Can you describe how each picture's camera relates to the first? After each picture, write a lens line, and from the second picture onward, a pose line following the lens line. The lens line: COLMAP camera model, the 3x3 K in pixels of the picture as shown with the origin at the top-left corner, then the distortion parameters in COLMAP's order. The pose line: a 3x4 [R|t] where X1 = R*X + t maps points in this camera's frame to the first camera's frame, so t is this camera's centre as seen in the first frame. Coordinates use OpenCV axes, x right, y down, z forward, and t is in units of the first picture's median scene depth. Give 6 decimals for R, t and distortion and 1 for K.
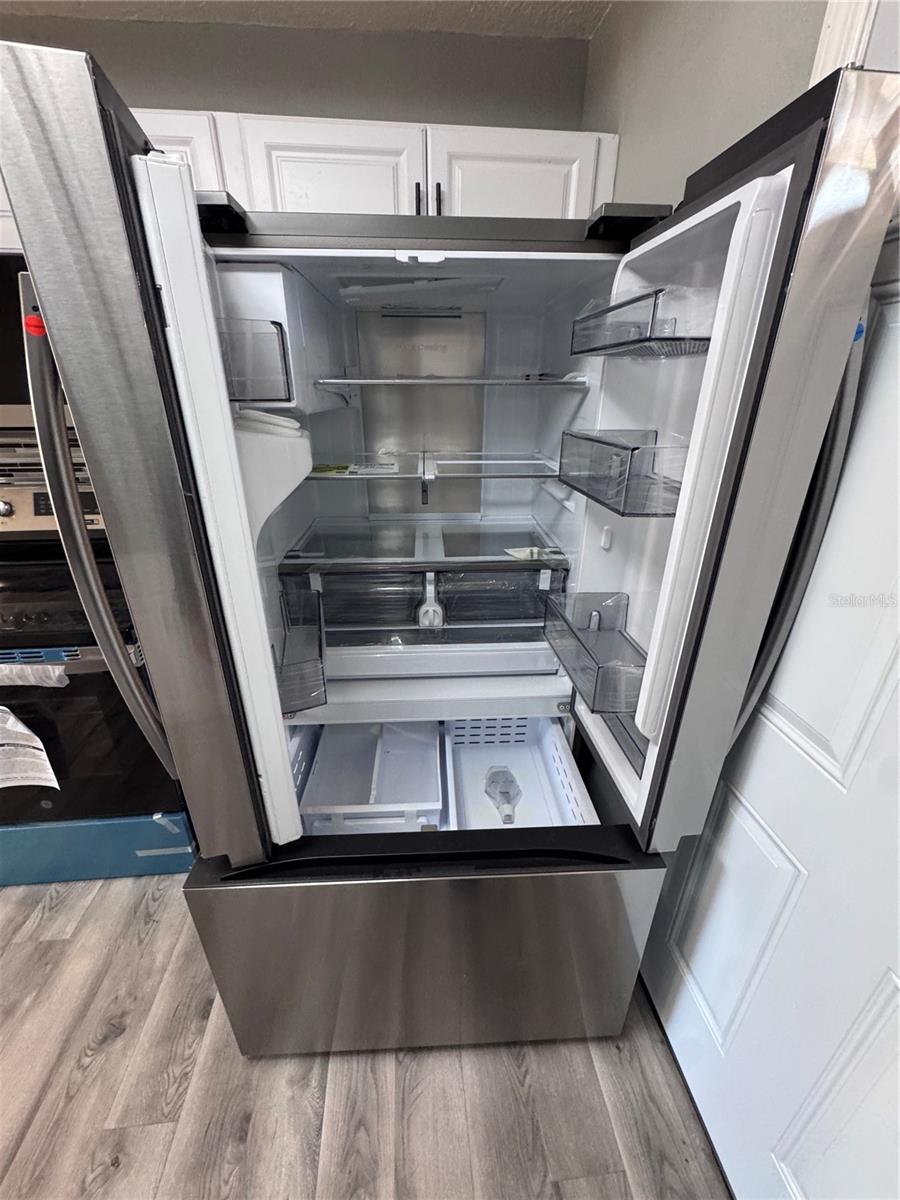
lens RADIAL K [[477.2, 0, 449.8], [0, 477.2, 599.1], [0, 0, 1]] dist [-0.002866, 0.000158]
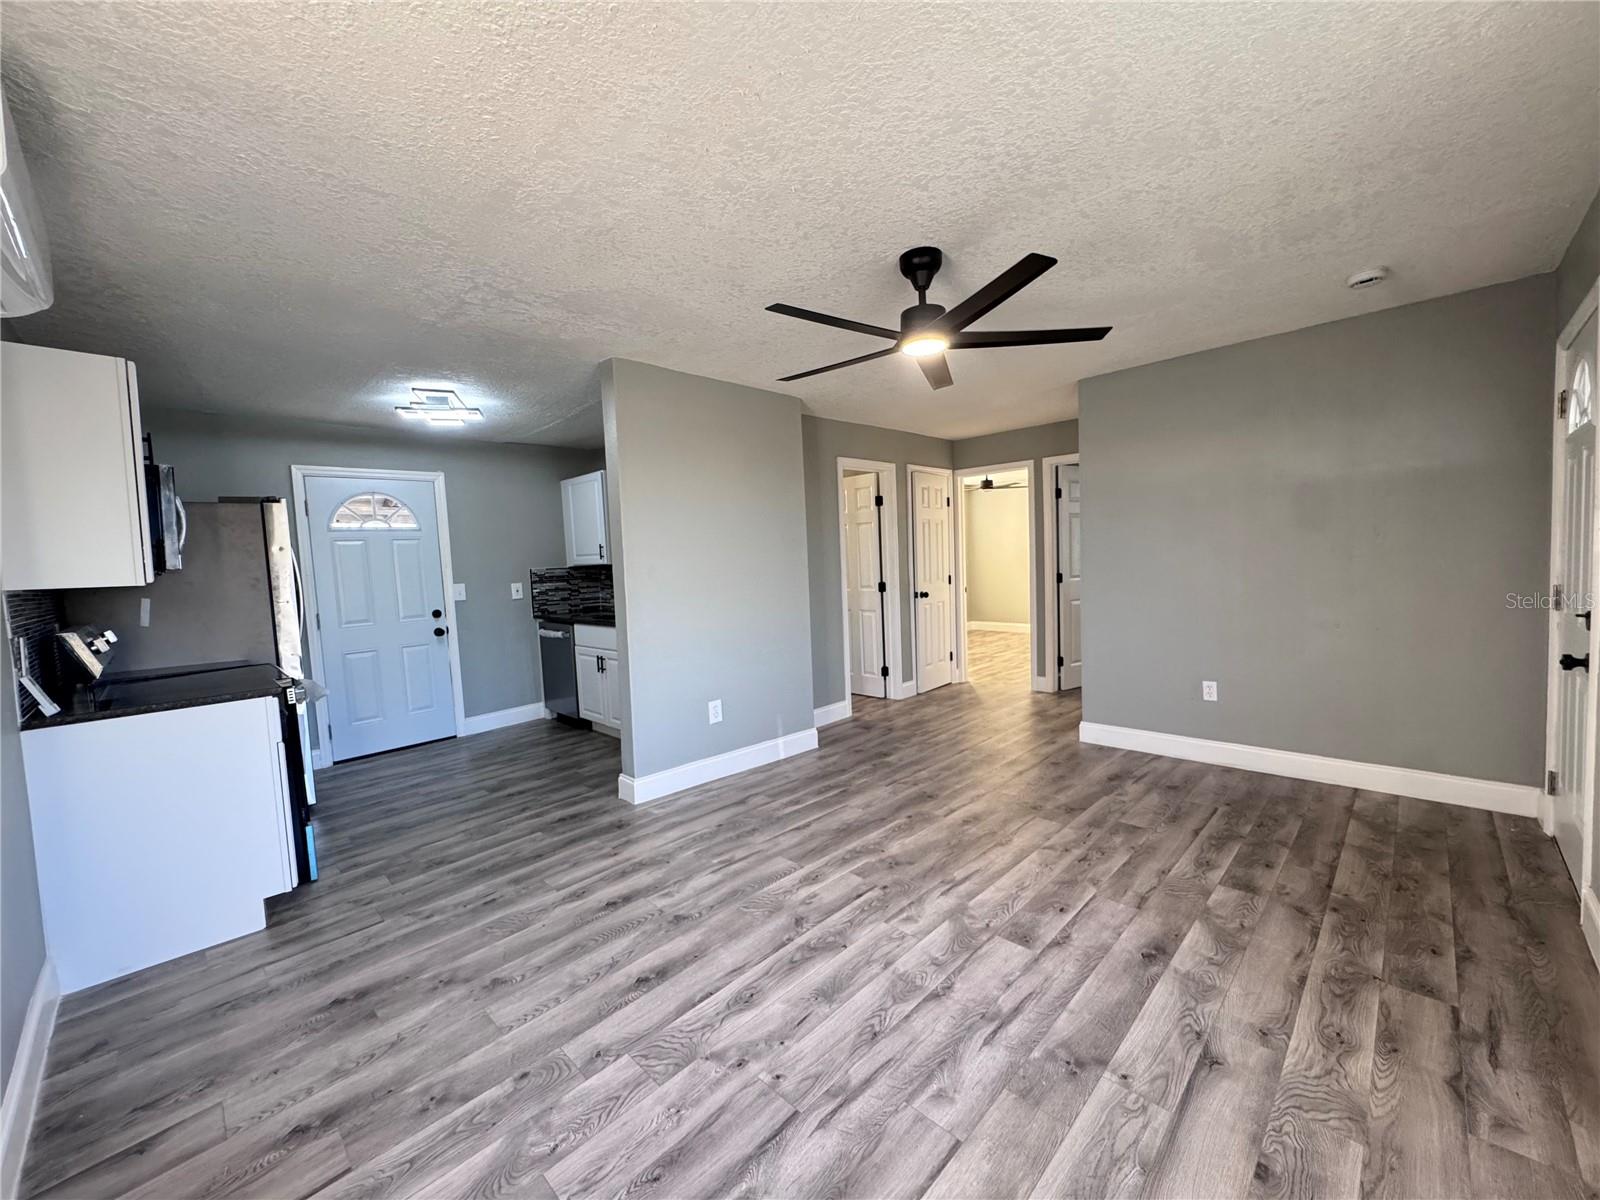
lens RADIAL K [[636.3, 0, 798.8], [0, 636.3, 601.3], [0, 0, 1]] dist [-0.002866, 0.000158]
pose [[-0.635356, -0.026243, 0.771774, -3.835957], [0.352892, 0.879094, 0.320408, -0.218473], [-0.686870, 0.475925, -0.549276, 0.781267]]
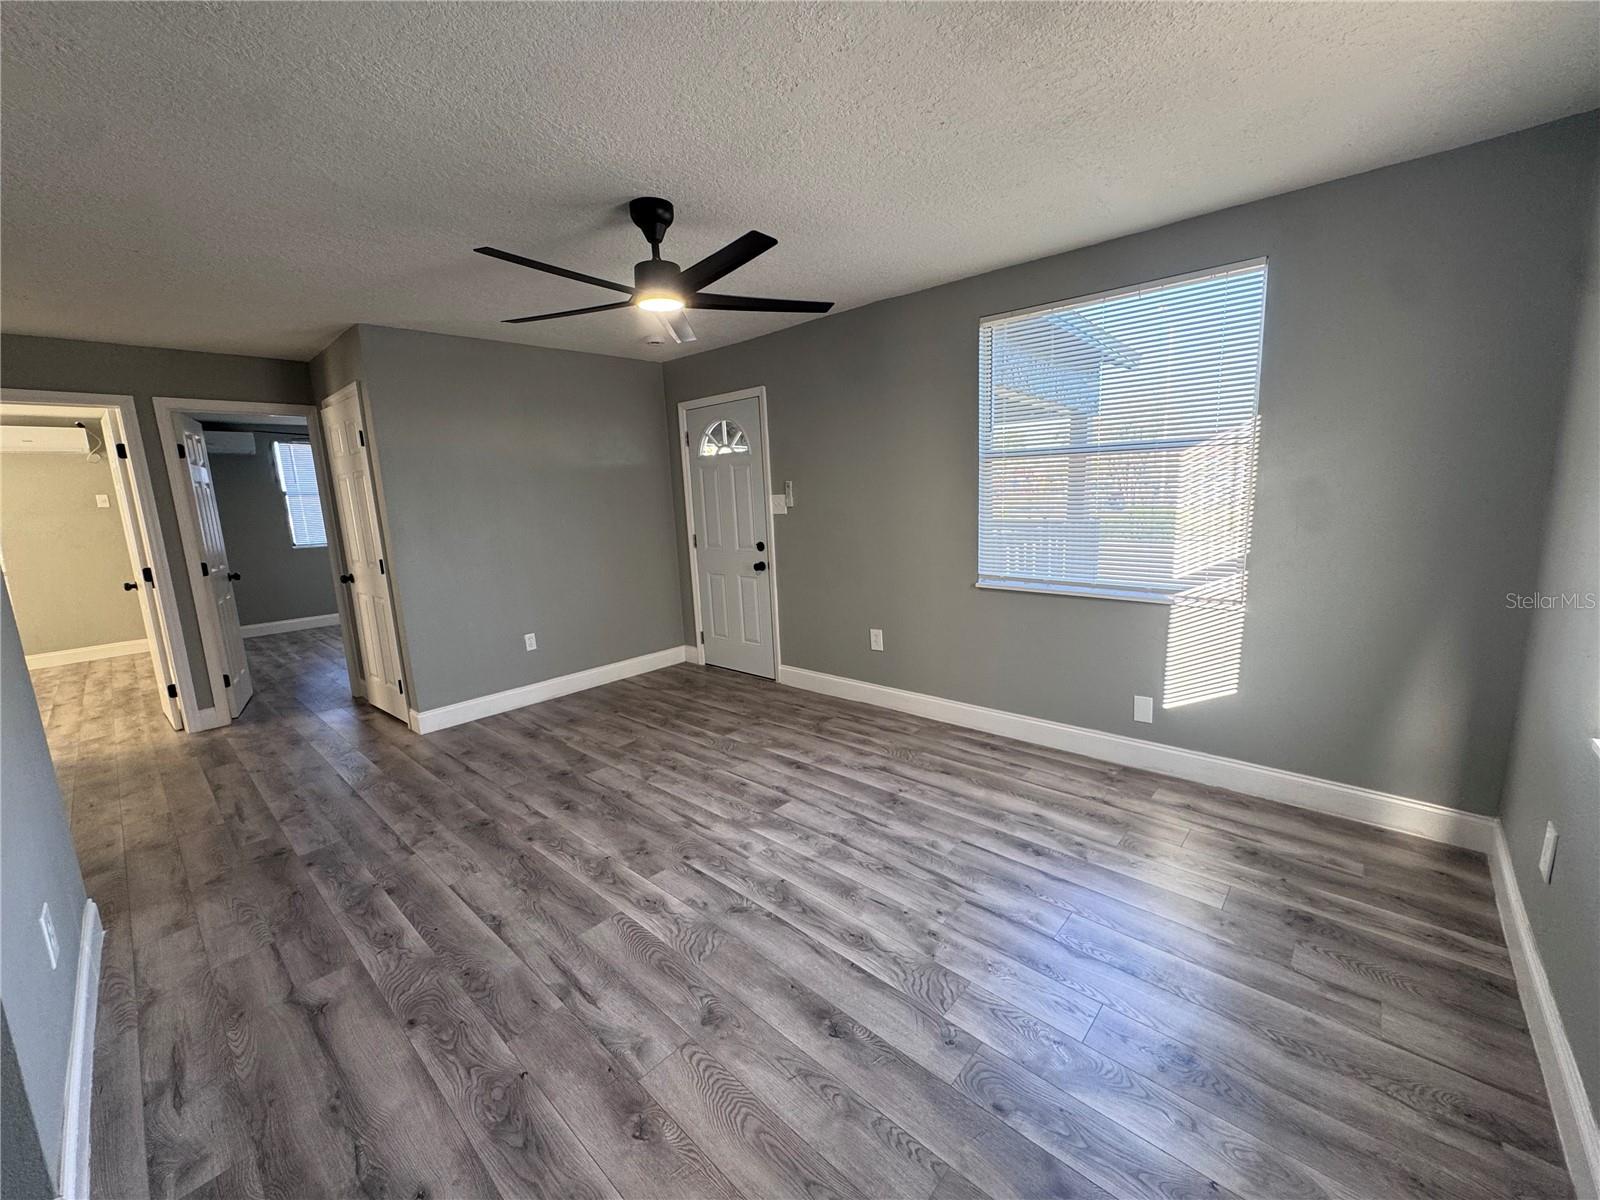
lens RADIAL K [[634.5, 0, 798.8], [0, 634.5, 600.7], [0, 0, 1]] dist [-0.002158, -0.000298]
pose [[-0.746156, 0.143721, -0.650073, -1.726322], [-0.233788, 0.857680, 0.457962, -0.339001], [0.623373, 0.493690, -0.606363, 0.926427]]
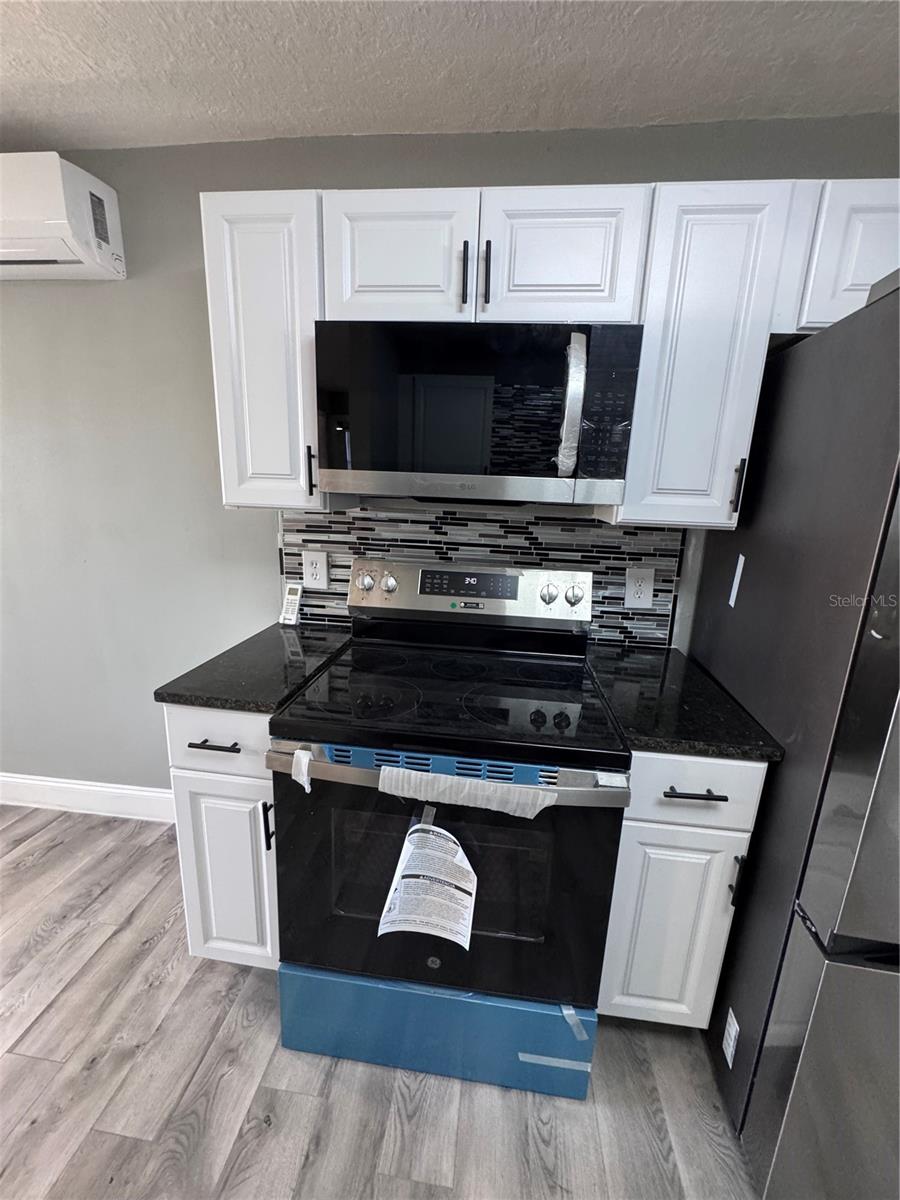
lens RADIAL K [[477.2, 0, 449.8], [0, 477.2, 599.1], [0, 0, 1]] dist [-0.002866, 0.000158]
pose [[0.976383, 0.081128, -0.200236, -0.780955], [-0.119281, 0.975182, -0.186528, -0.000730], [0.180134, 0.206008, 0.961828, 0.156676]]
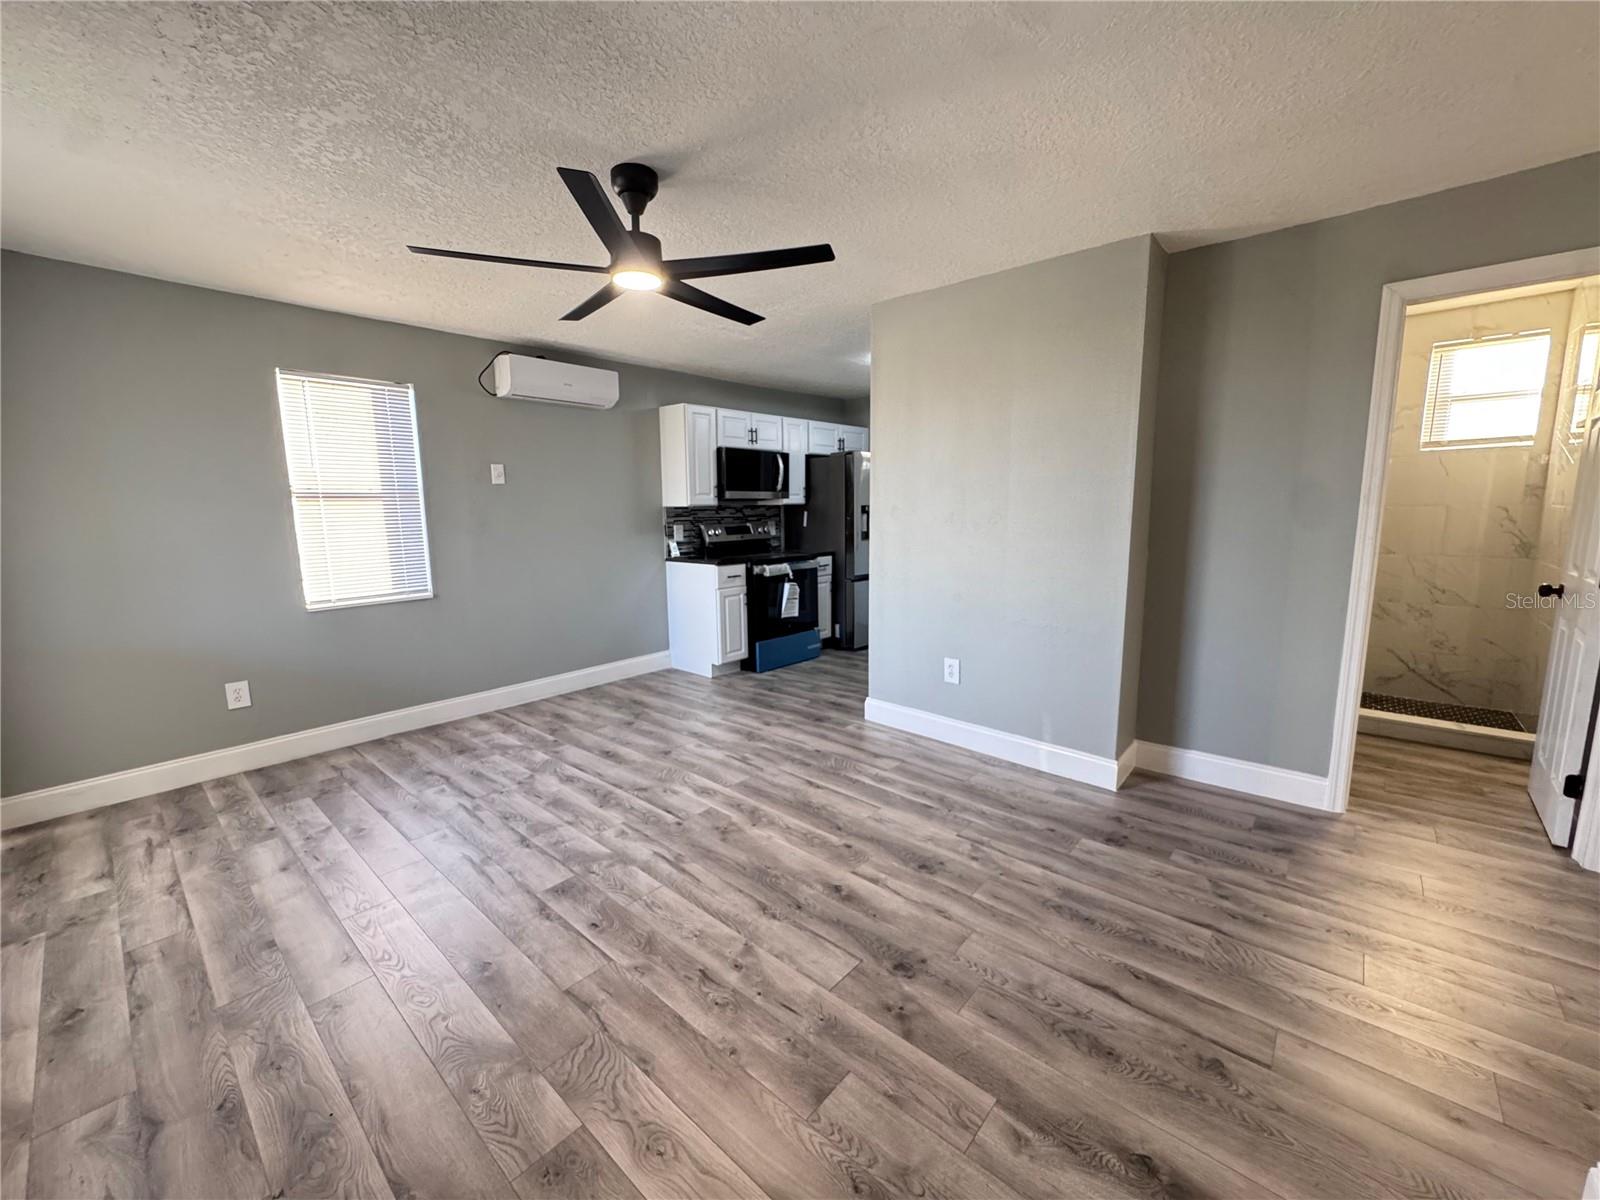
lens RADIAL K [[636.3, 0, 798.8], [0, 636.3, 601.3], [0, 0, 1]] dist [-0.002866, 0.000158]
pose [[0.736695, -0.112996, 0.666718, -3.543568], [0.289636, 0.943651, -0.160105, 0.984560], [-0.611058, 0.311054, 0.727911, -1.917474]]
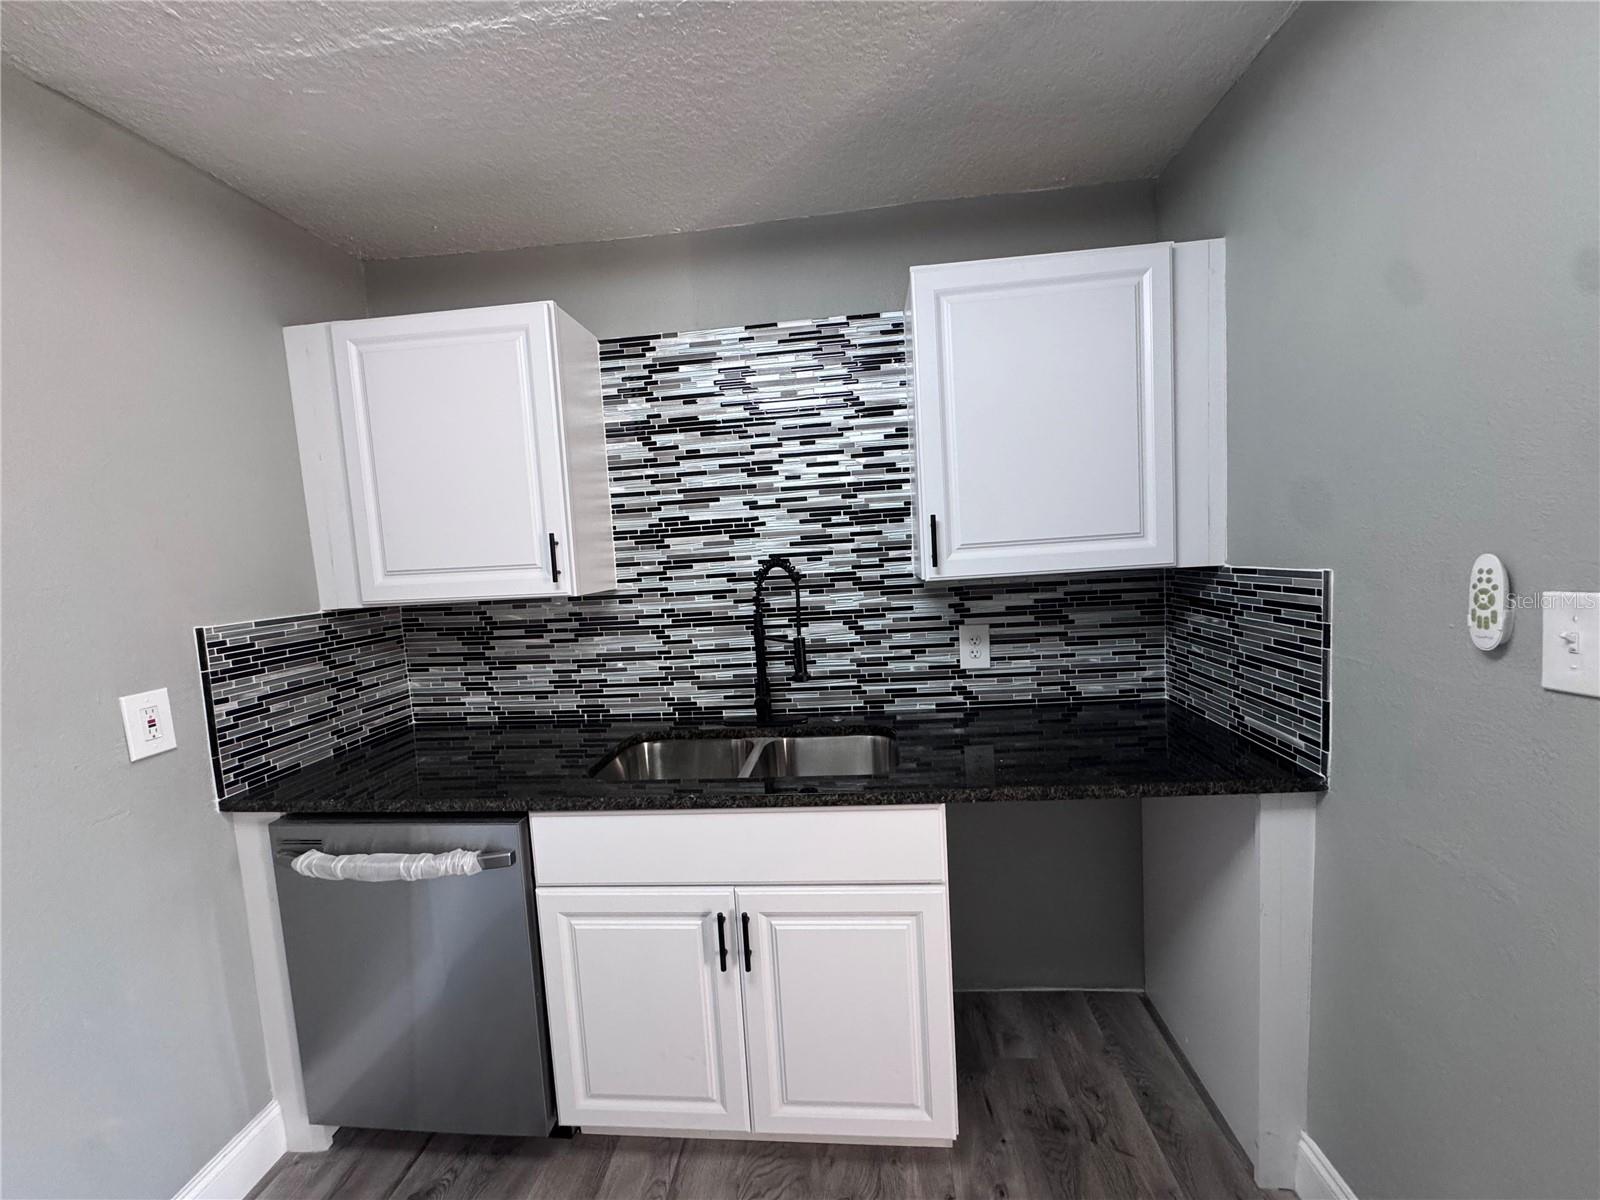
lens RADIAL K [[636.3, 0, 798.8], [0, 636.3, 601.3], [0, 0, 1]] dist [-0.002866, 0.000158]
pose [[-0.980098, 0.037494, 0.194940, -0.705022], [0.127967, 0.870068, 0.476032, -0.117502], [-0.151763, 0.491504, -0.857550, 0.352601]]
